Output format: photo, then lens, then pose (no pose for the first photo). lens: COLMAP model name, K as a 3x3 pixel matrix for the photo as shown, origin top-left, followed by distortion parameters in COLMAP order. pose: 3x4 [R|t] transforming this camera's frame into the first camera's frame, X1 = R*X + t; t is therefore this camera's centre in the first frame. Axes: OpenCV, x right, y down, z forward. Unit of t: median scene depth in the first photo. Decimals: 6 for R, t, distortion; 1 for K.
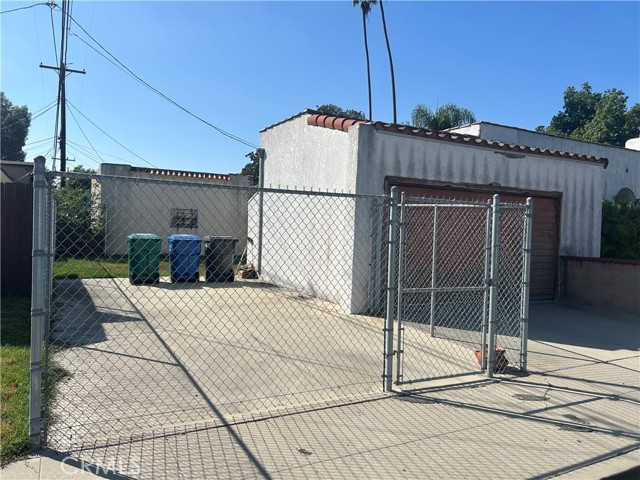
lens RADIAL K [[481.1, 0, 320.0], [0, 481.1, 240.0], [0, 0, 1]] dist [0.003330, 0.000171]
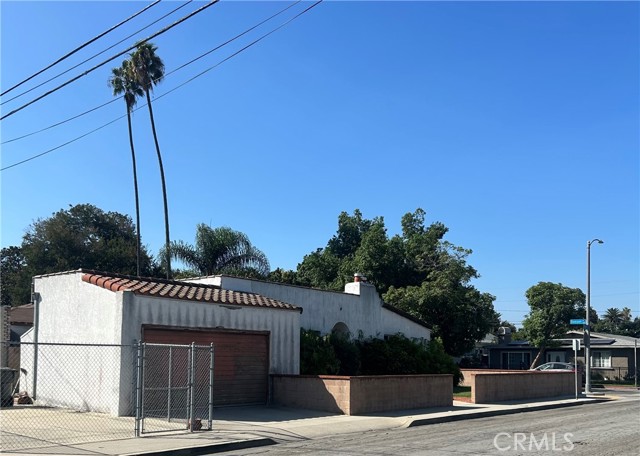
lens RADIAL K [[629.3, 0, 319.8], [0, 629.3, 330.4], [0, 0, 1]] dist [0.087957, -0.009602]
pose [[0.930334, -0.005521, 0.366673, -0.059107], [0.027794, 0.998072, -0.055492, 0.010076], [-0.365659, 0.061817, 0.928694, -0.835318]]
